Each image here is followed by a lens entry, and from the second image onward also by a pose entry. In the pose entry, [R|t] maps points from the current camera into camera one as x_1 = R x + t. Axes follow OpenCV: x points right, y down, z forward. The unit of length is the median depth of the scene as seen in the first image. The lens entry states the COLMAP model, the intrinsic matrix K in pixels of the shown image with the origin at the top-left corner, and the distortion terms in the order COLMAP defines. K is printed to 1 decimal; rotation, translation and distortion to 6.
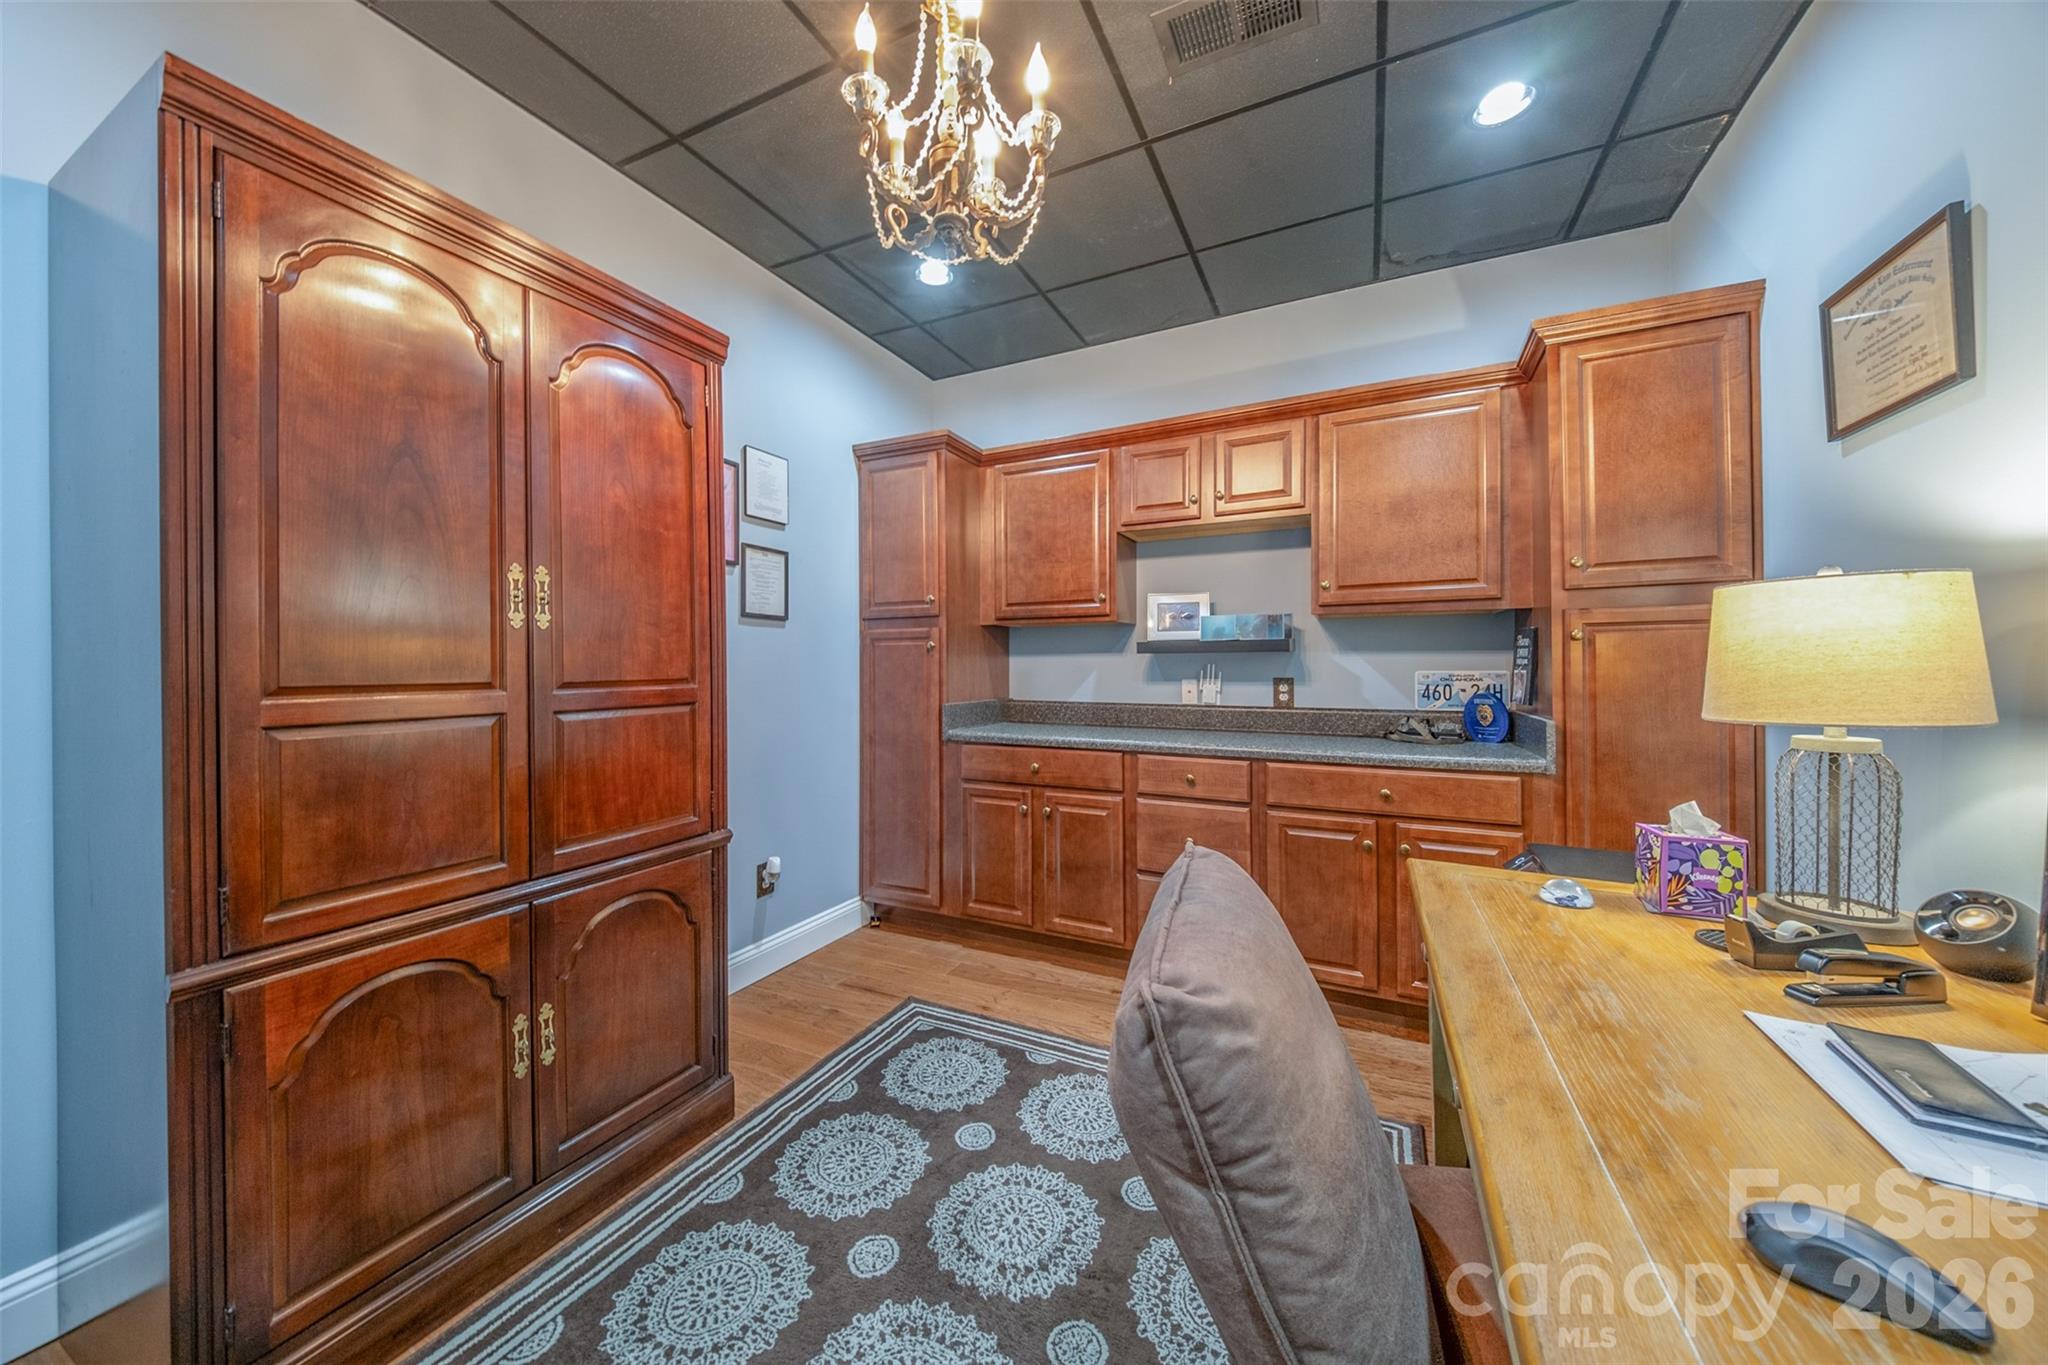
lens RADIAL K [[703.5, 0, 1022.2], [0, 703.5, 662.2], [0, 0, 1]] dist [0.012457, -0.000533]
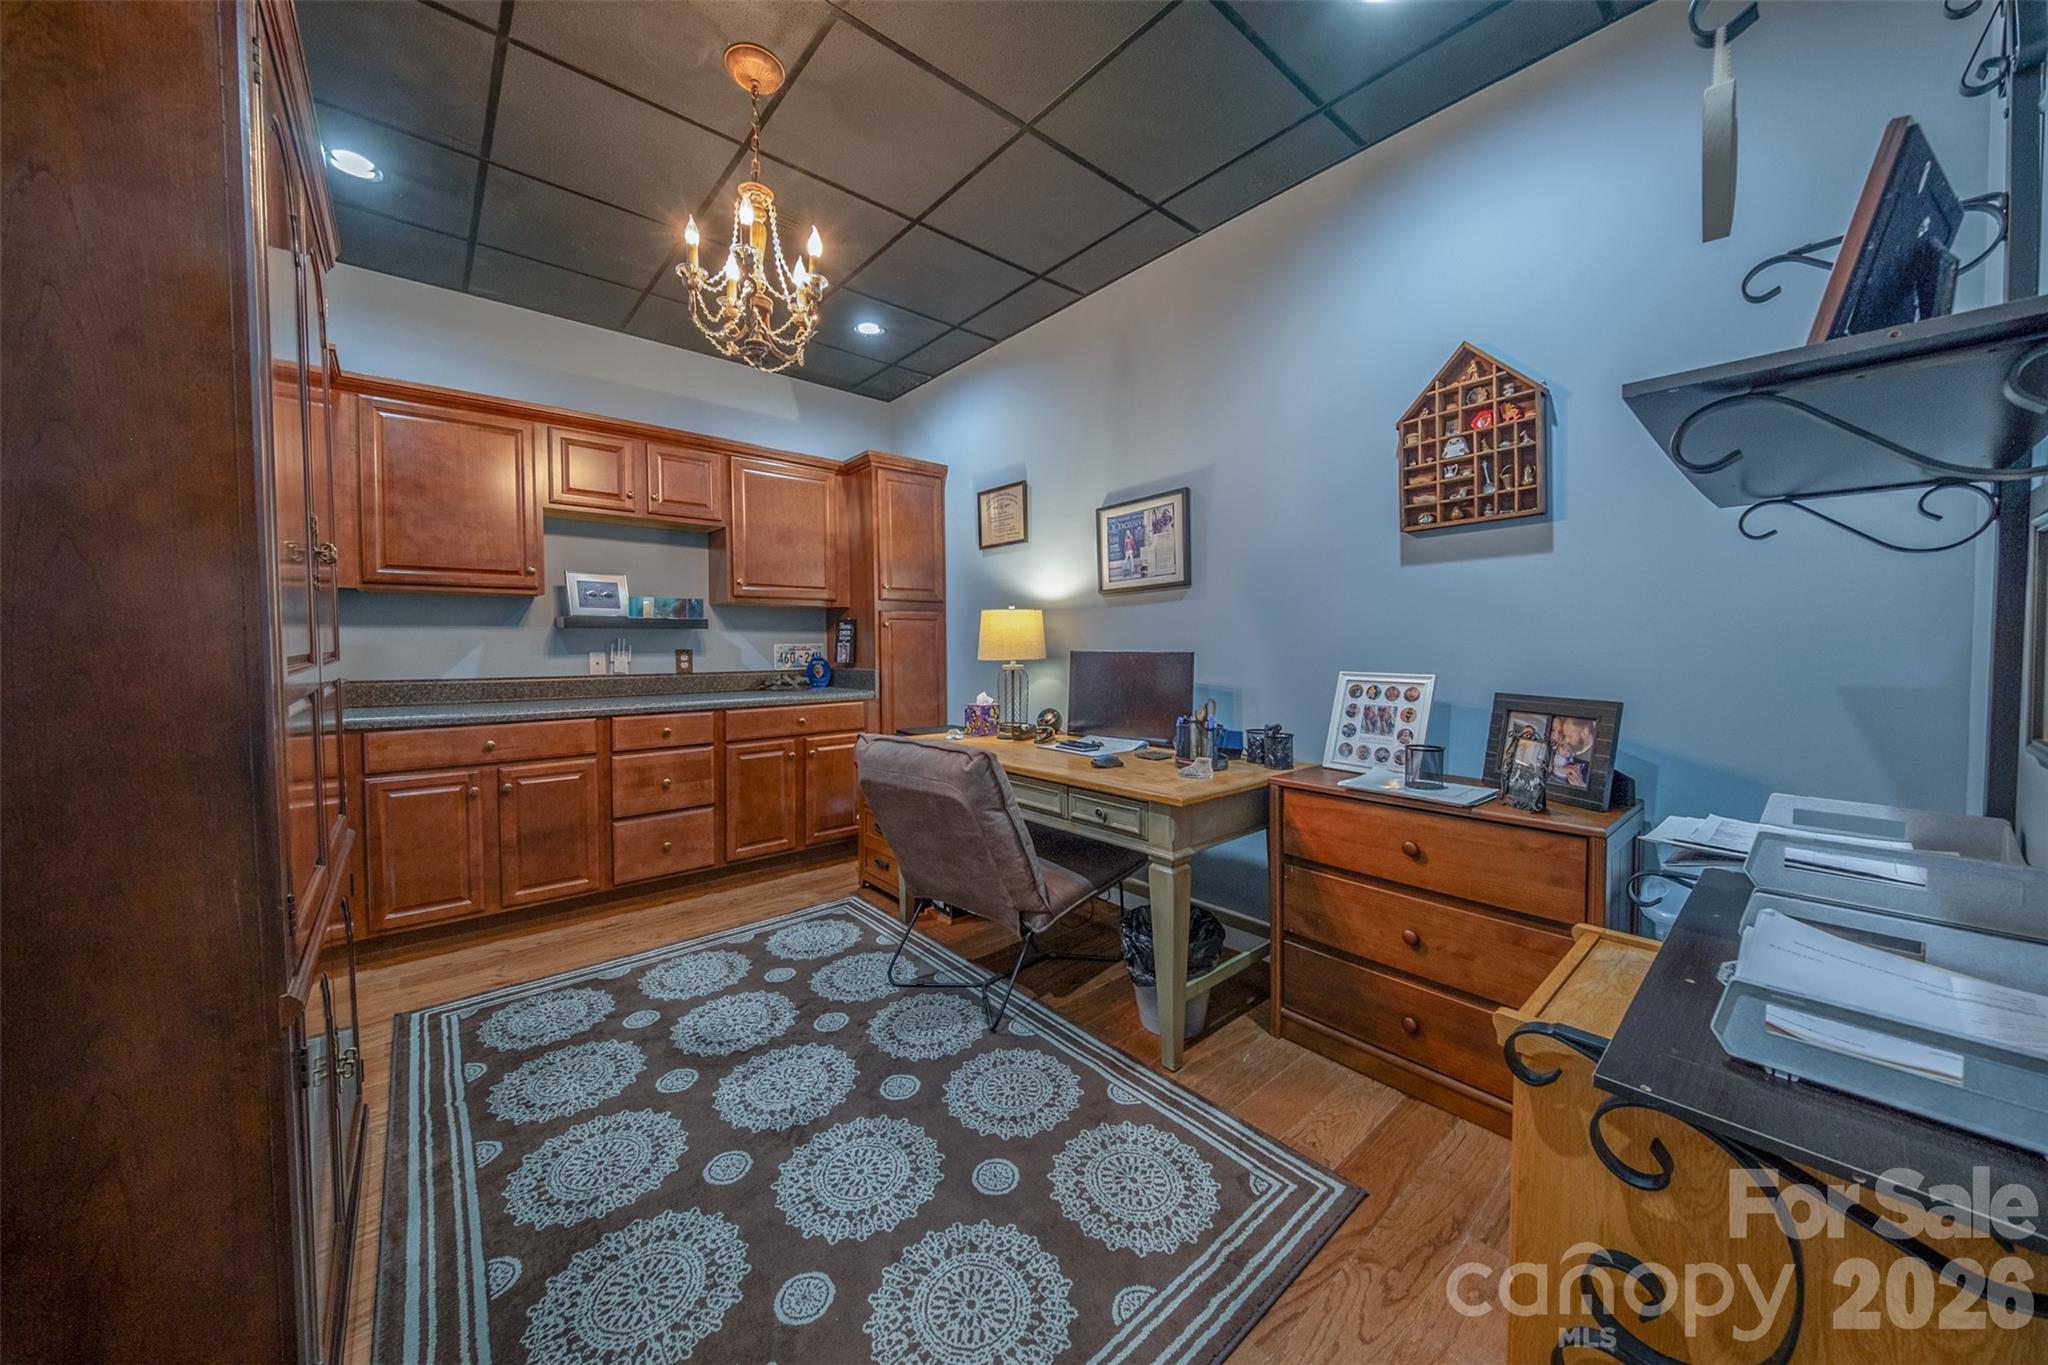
lens RADIAL K [[703.5, 0, 1021.6], [0, 703.5, 672.2], [0, 0, 1]] dist [0.012457, -0.000533]
pose [[0.389868, -0.035741, 0.920177, -0.701833], [-0.004432, 0.999162, 0.040686, 0.010359], [-0.920860, -0.019940, 0.389383, -0.057953]]
